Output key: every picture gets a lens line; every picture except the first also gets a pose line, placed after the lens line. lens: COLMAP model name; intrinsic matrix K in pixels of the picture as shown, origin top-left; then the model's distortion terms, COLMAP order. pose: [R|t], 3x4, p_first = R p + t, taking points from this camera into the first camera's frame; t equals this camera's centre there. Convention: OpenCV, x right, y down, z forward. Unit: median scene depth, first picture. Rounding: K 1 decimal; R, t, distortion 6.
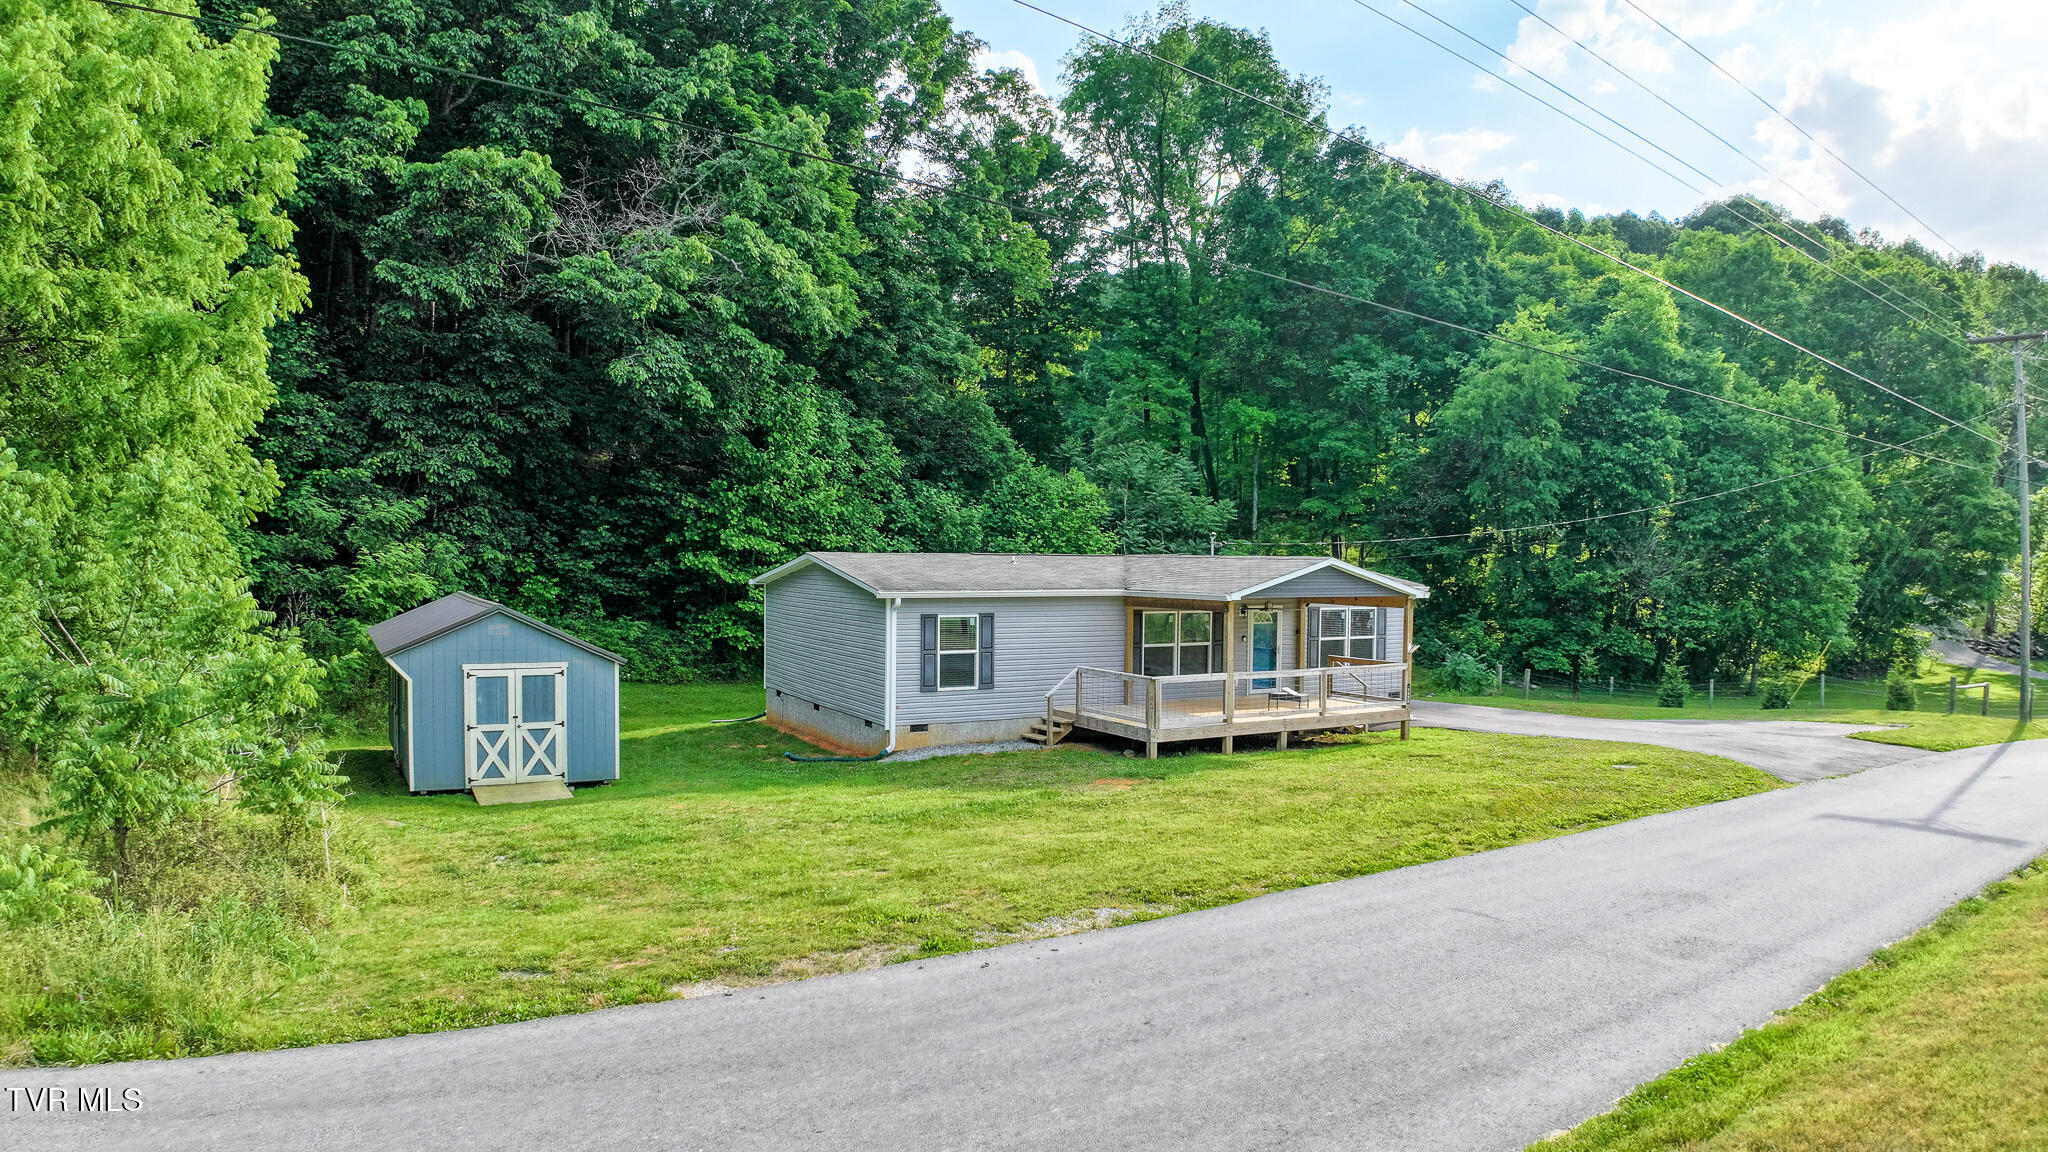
lens RADIAL K [[1272.2, 0, 1027.3], [0, 1272.2, 561.7], [0, 0, 1]] dist [-0.174520, 0.025433]
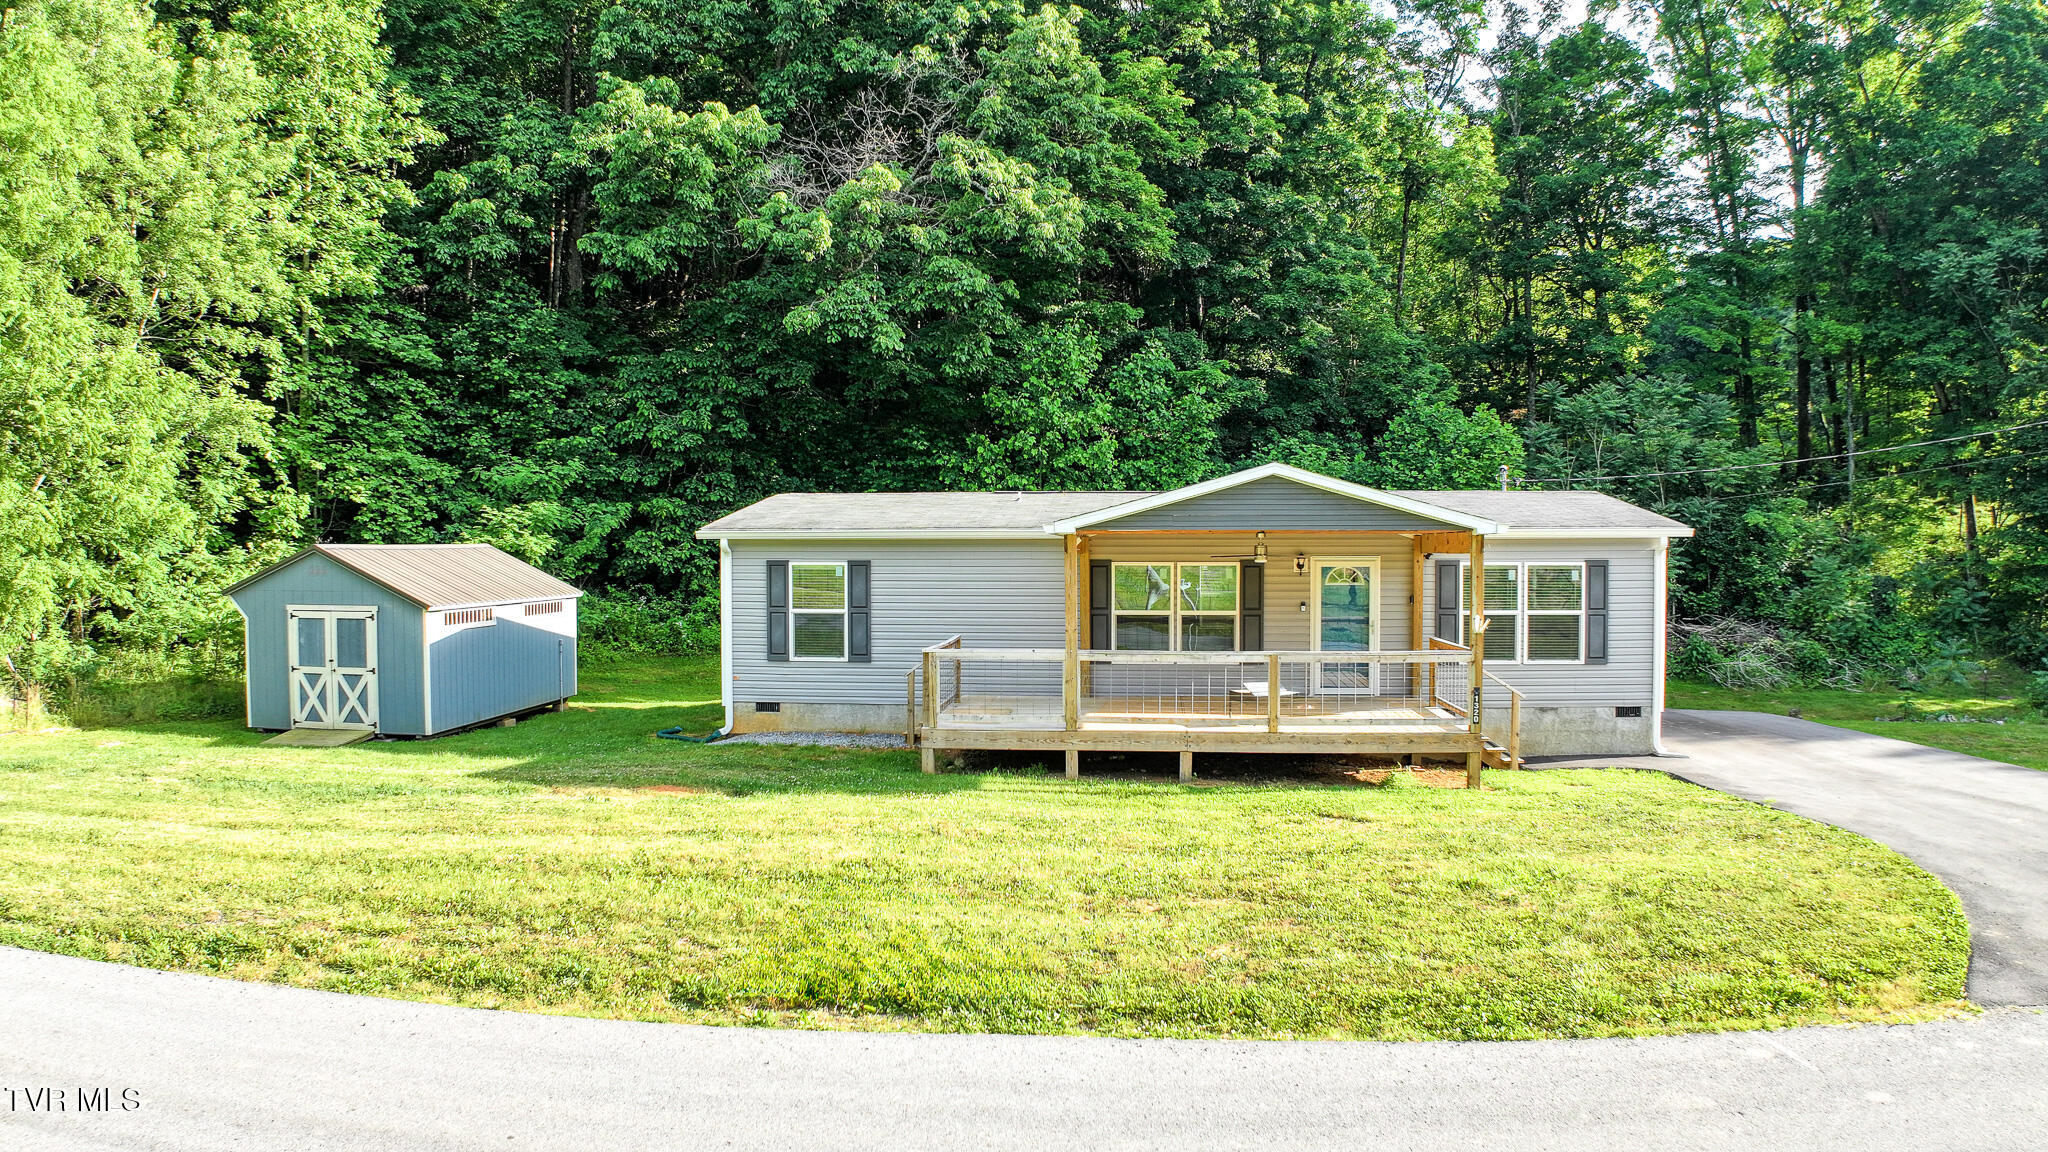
lens RADIAL K [[1272.2, 0, 1027.3], [0, 1272.2, 561.7], [0, 0, 1]] dist [-0.174520, 0.025433]
pose [[0.817701, -0.004763, -0.575624, 0.478853], [0.004894, 0.999987, -0.001323, 0.042570], [0.575623, -0.001735, 0.817713, 0.445634]]
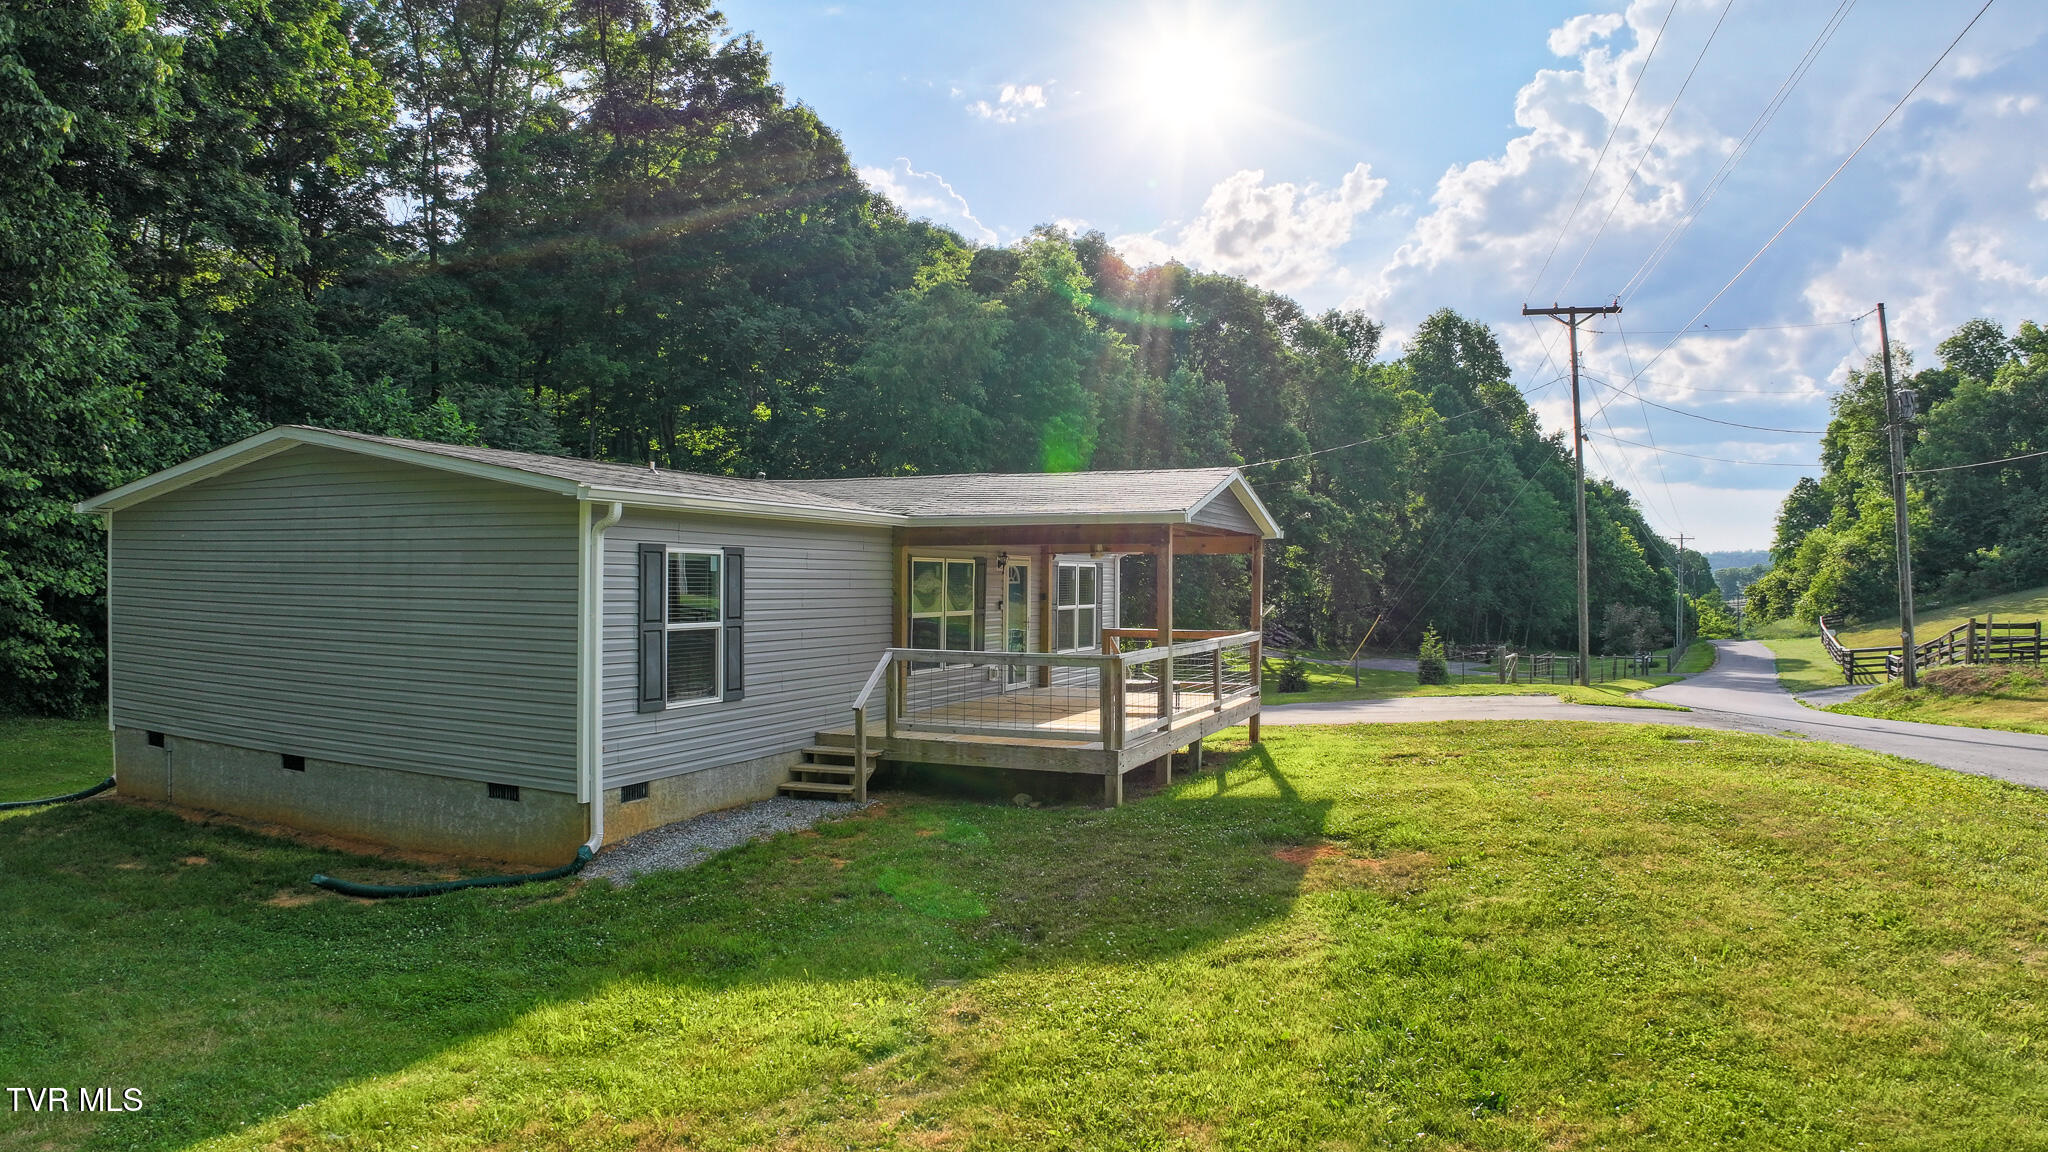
lens RADIAL K [[1272.2, 0, 1027.3], [0, 1272.2, 561.7], [0, 0, 1]] dist [-0.174520, 0.025433]
pose [[0.787454, 0.005565, 0.616348, -0.244703], [0.003225, 0.999908, -0.013148, 0.052846], [-0.616365, 0.012341, 0.787364, 0.541923]]
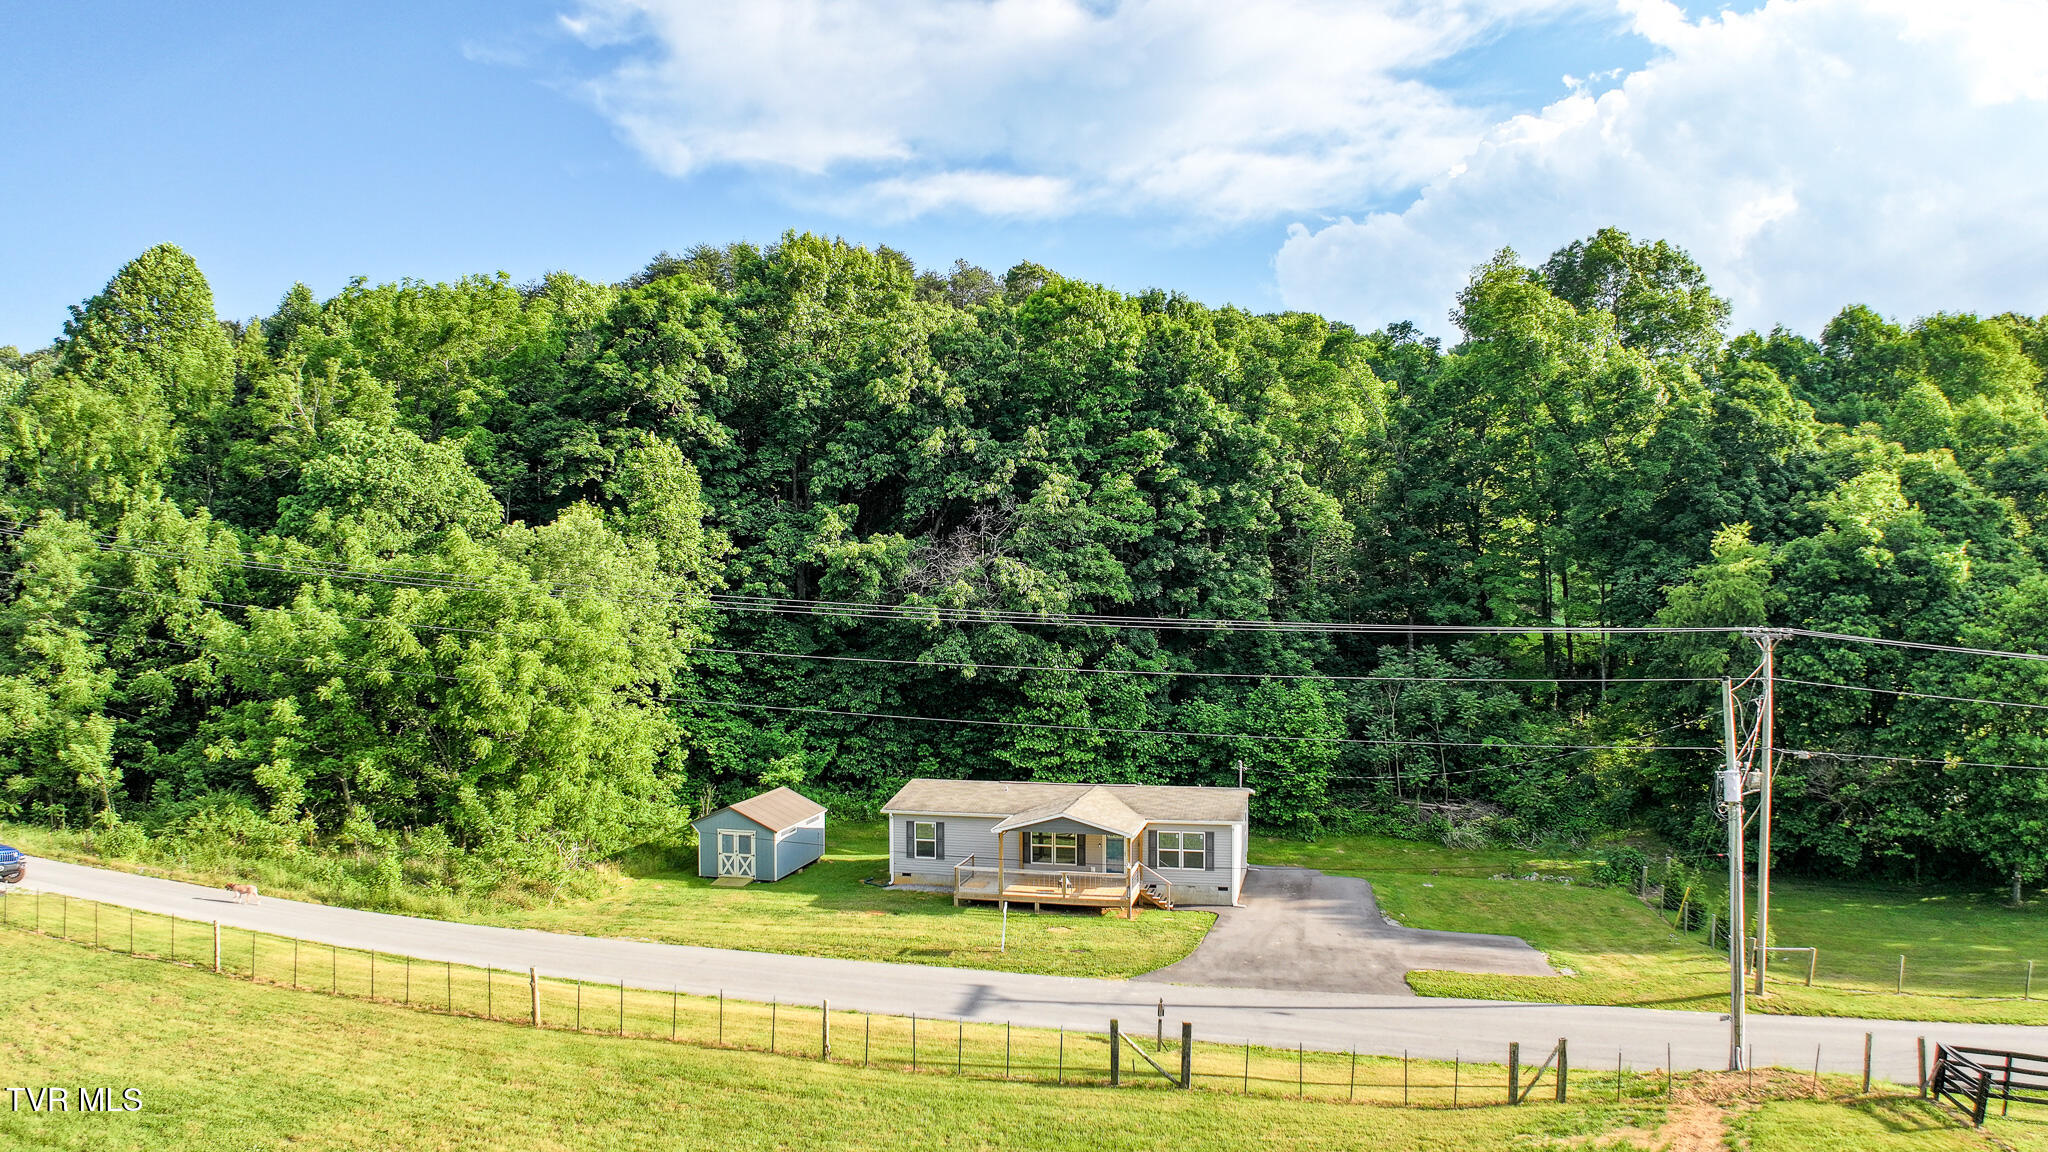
lens RADIAL K [[1272.2, 0, 1027.3], [0, 1272.2, 561.7], [0, 0, 1]] dist [-0.174520, 0.025433]
pose [[0.741120, -0.035166, -0.670451, 1.435707], [0.004767, 0.998878, -0.047123, -0.278936], [0.671356, 0.031728, 0.740456, -0.411110]]
